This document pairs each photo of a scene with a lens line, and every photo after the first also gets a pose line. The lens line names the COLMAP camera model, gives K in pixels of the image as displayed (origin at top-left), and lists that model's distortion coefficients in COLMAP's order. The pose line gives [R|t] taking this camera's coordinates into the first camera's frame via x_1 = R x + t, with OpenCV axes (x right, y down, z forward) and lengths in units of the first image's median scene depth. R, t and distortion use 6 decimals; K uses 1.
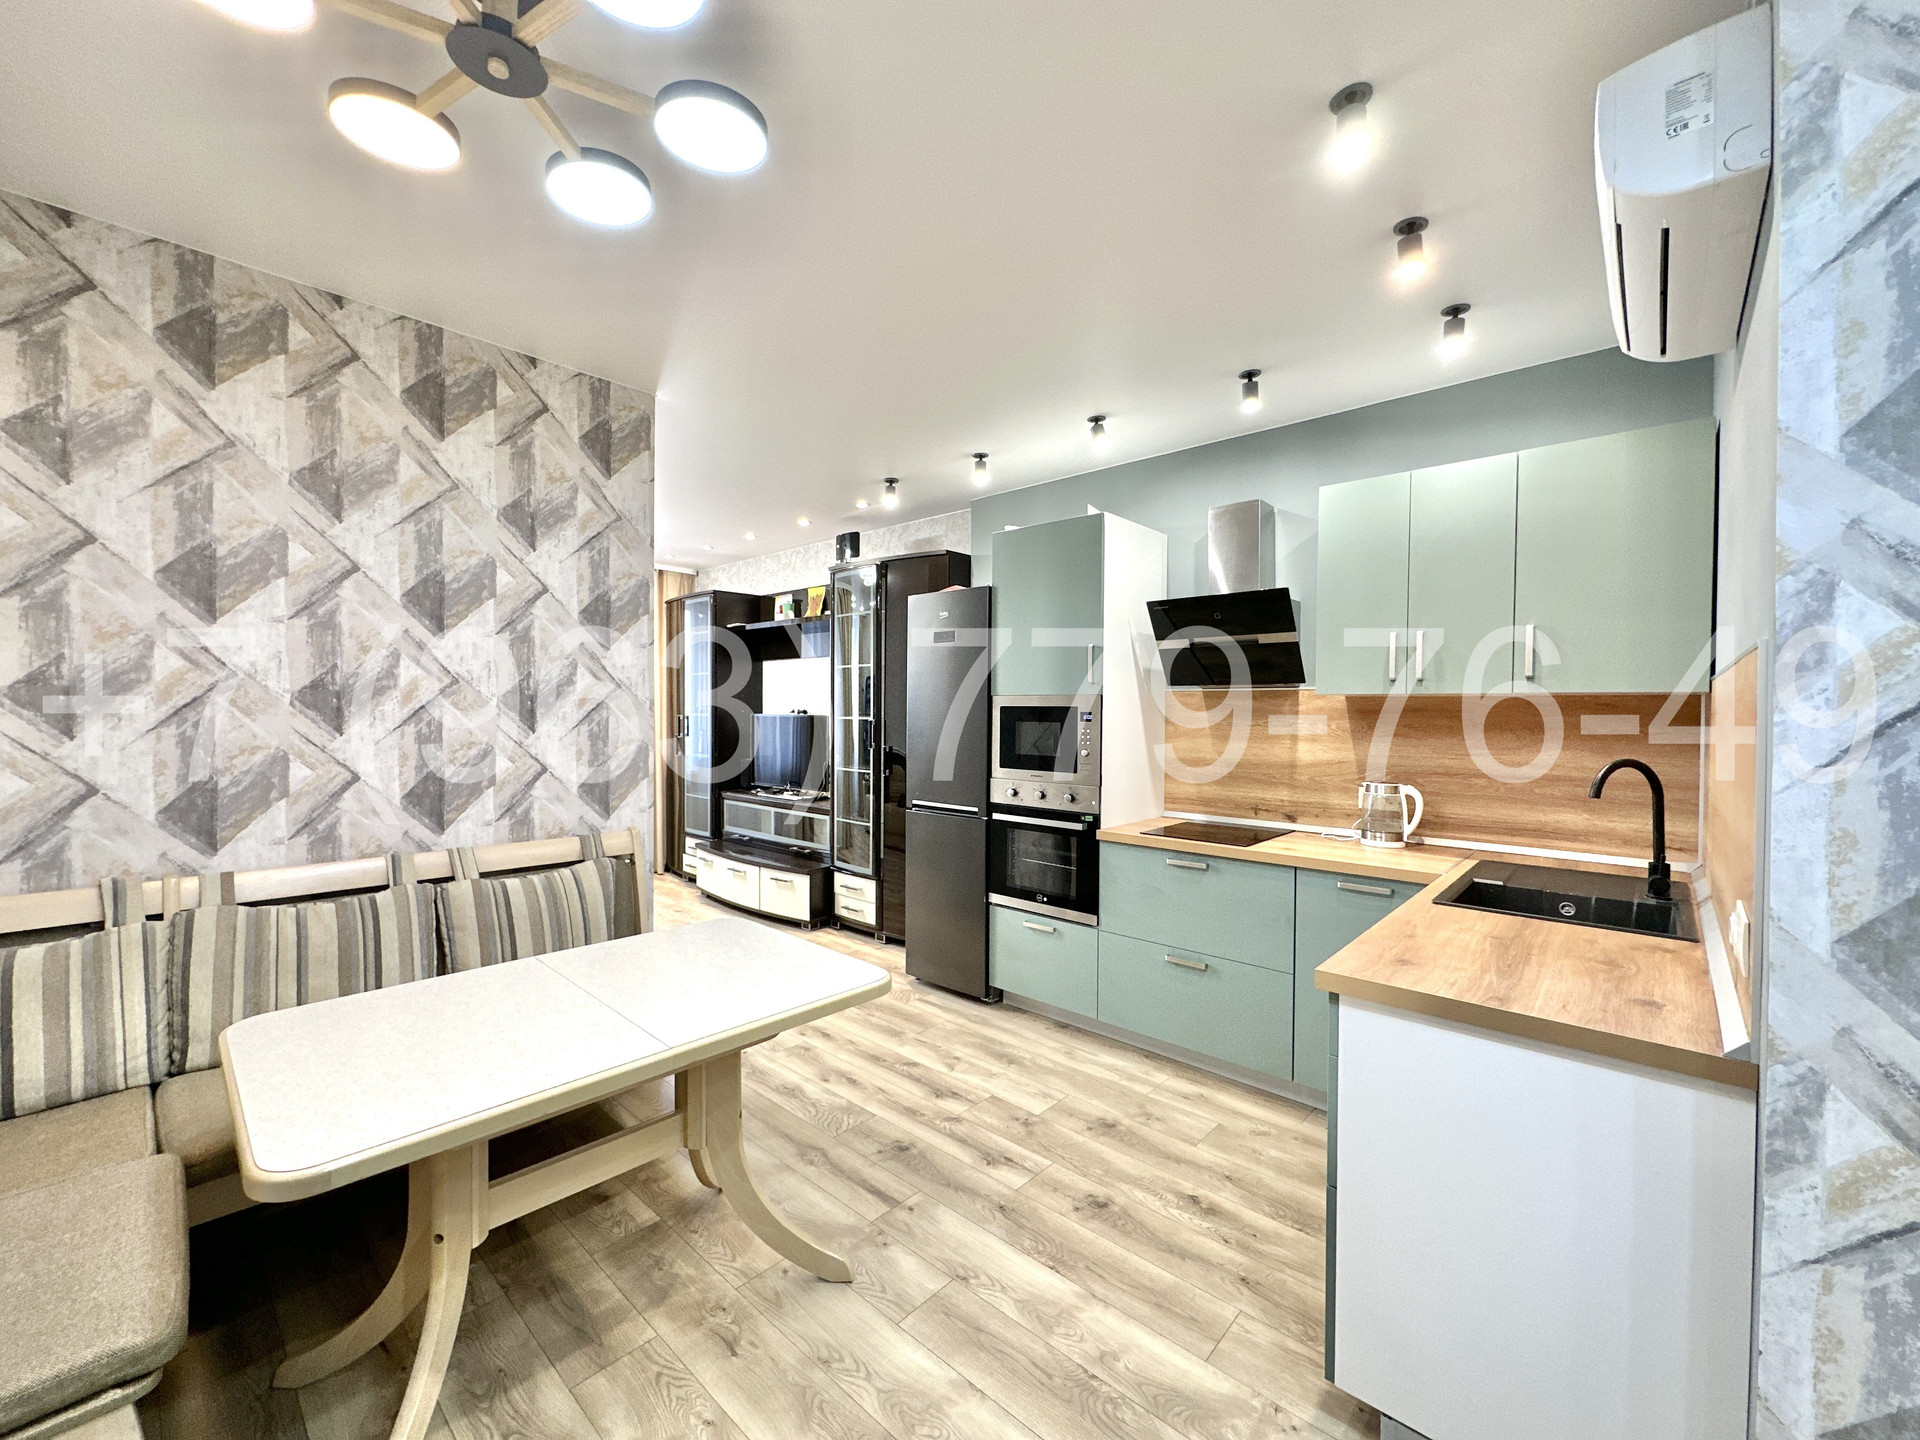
lens RADIAL K [[766.3, 0, 959.6], [0, 766.3, 721.4], [0, 0, 1]] dist [-0.000408, -0.001541]
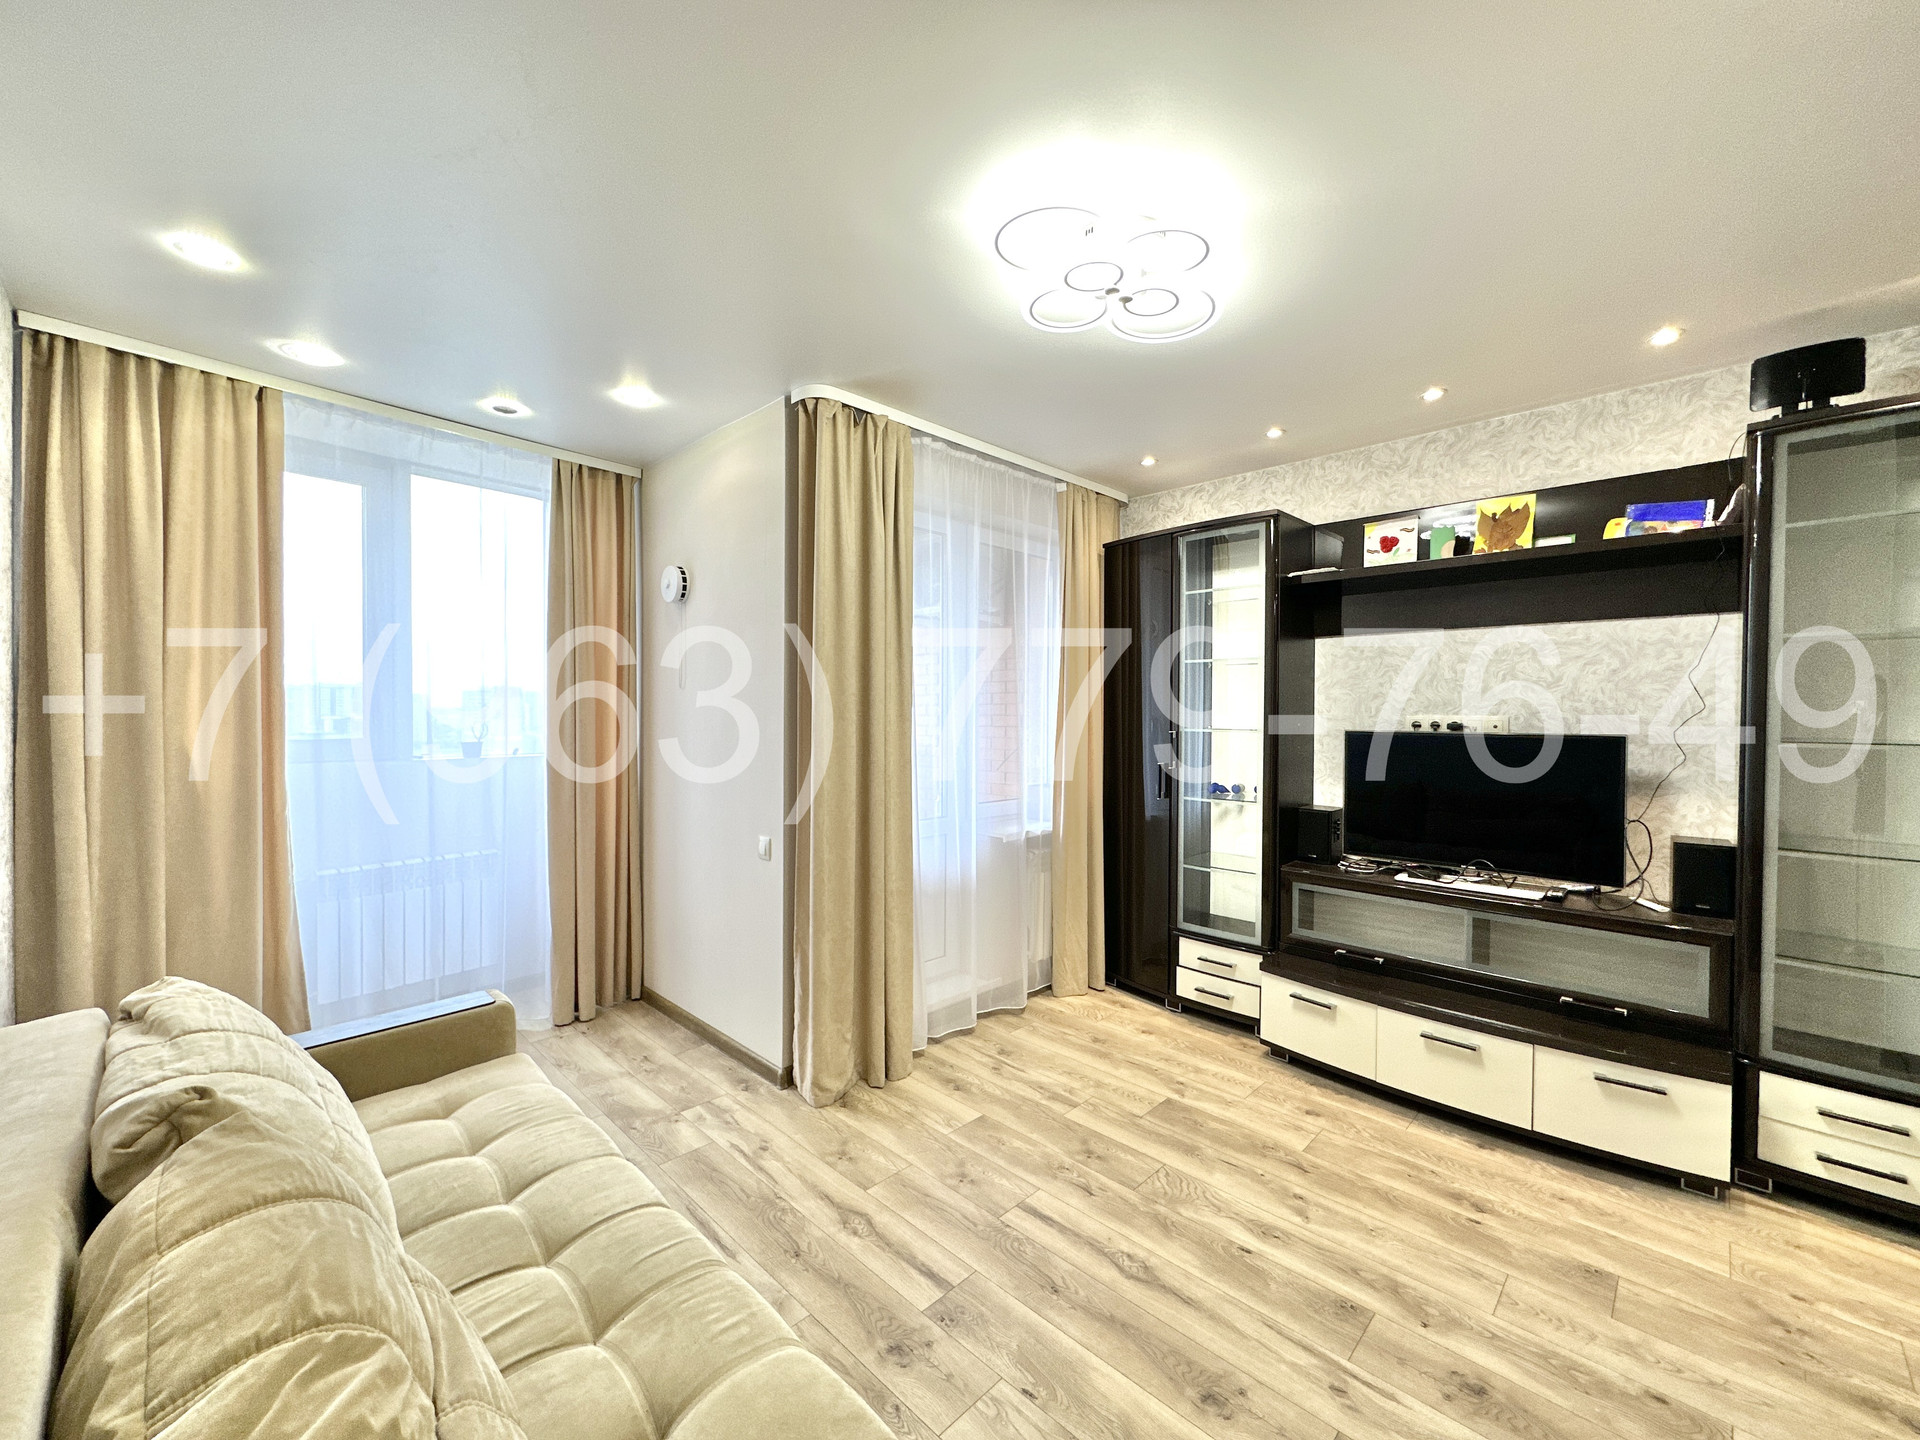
lens RADIAL K [[766.3, 0, 959.4], [0, 766.3, 721.9], [0, 0, 1]] dist [-0.000408, -0.001541]
pose [[0.999148, -0.001815, -0.041240, -1.207751], [0.001902, 0.999996, 0.002084, -0.038948], [0.041236, -0.002160, 0.999147, 0.973958]]
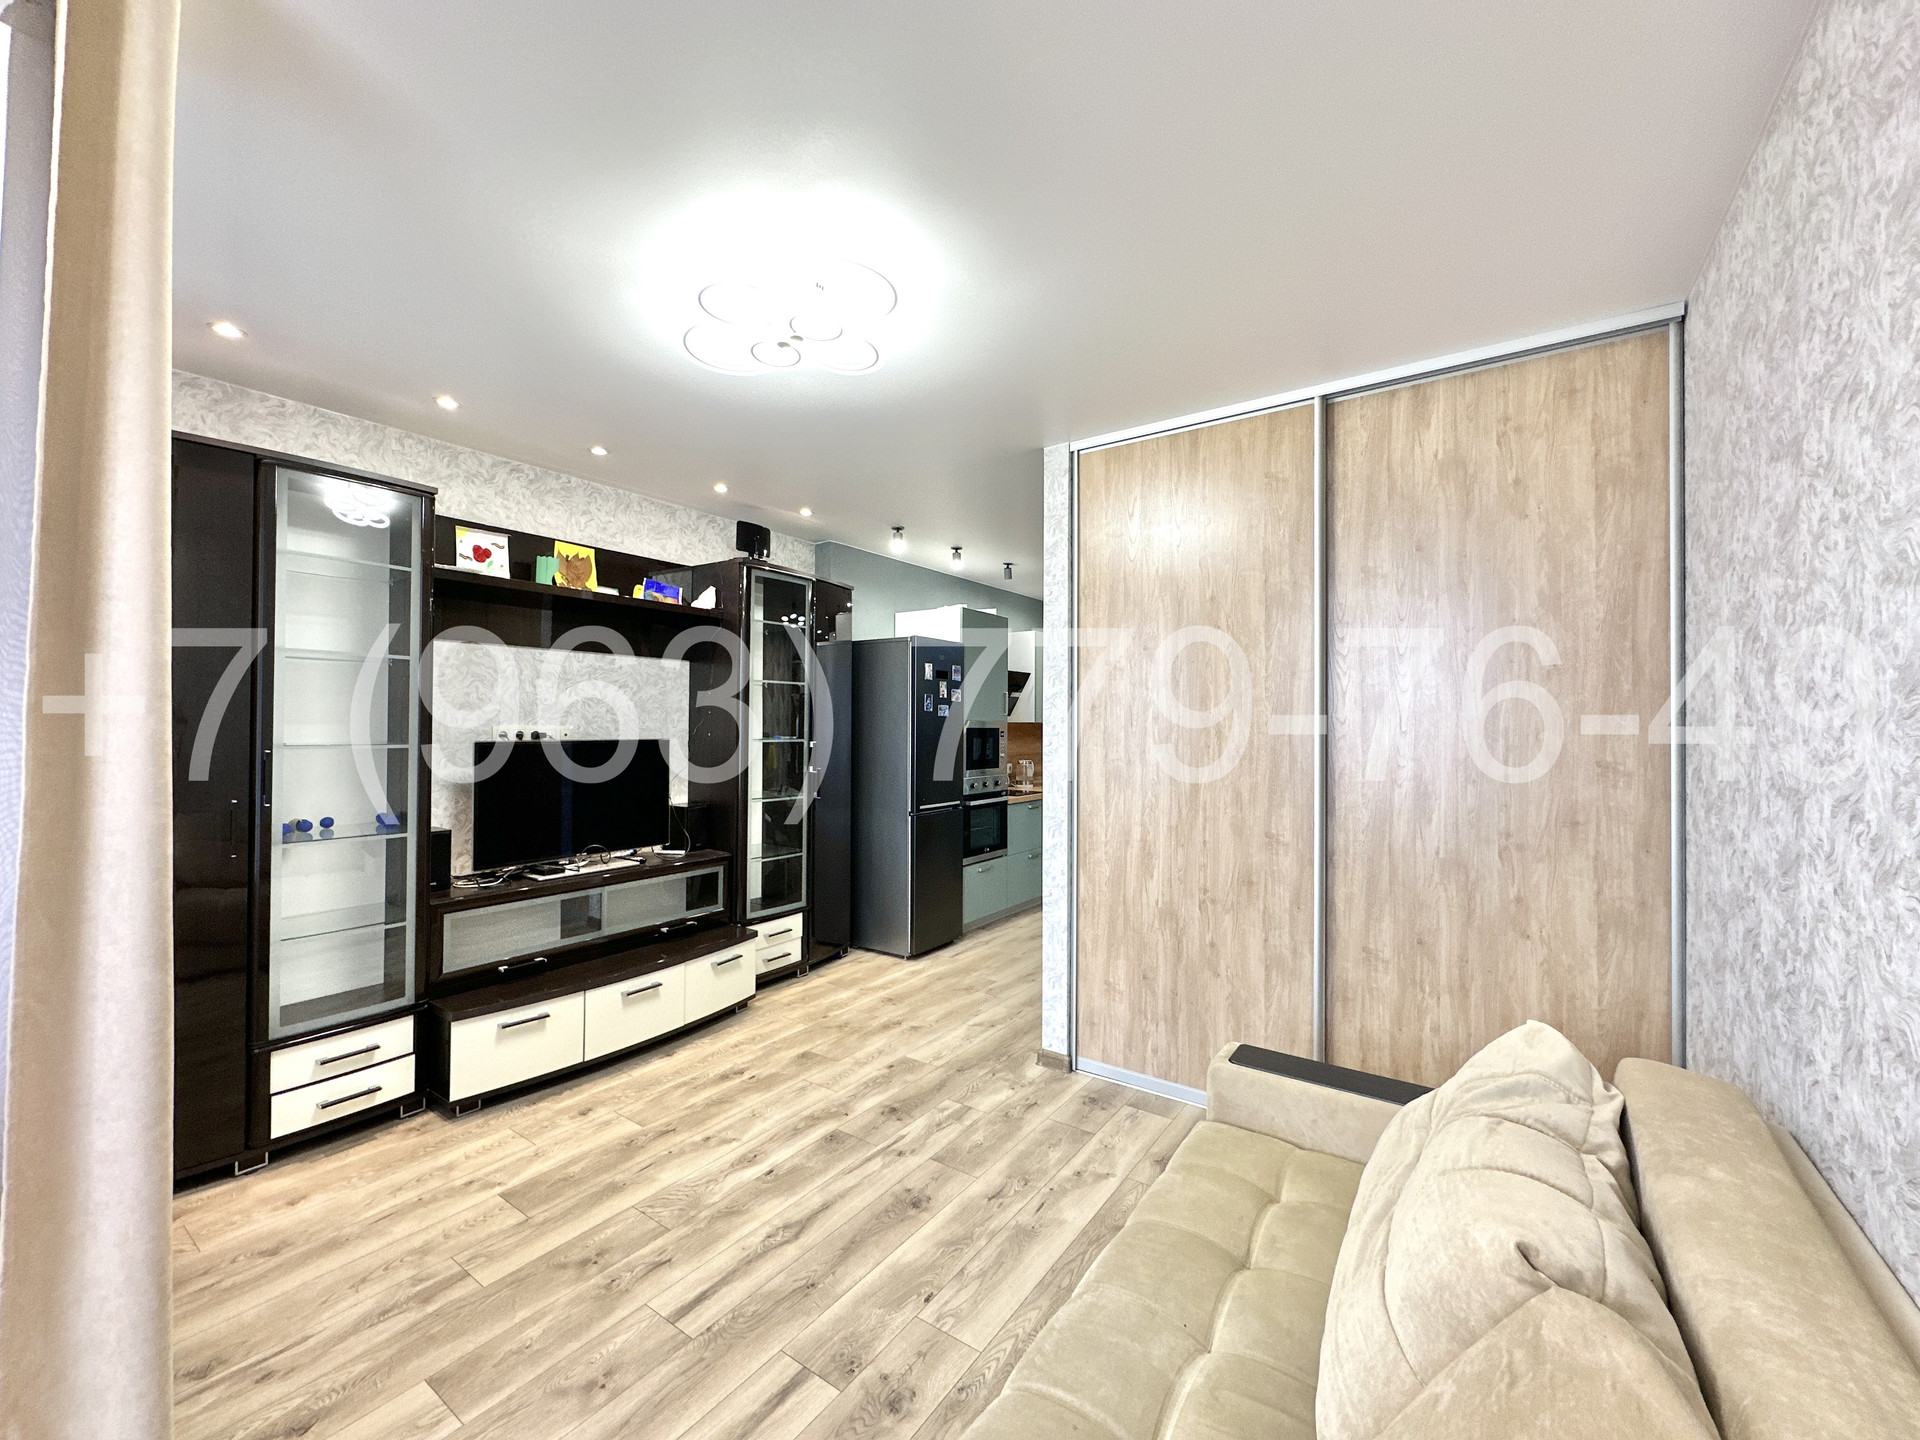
lens RADIAL K [[766.3, 0, 960.8], [0, 766.3, 719.7], [0, 0, 1]] dist [-0.000408, -0.001541]
pose [[-0.128964, 0.001006, 0.991649, -1.926563], [0.008513, 0.999964, 0.000093, -0.049256], [-0.991613, 0.008454, -0.128968, 1.667313]]
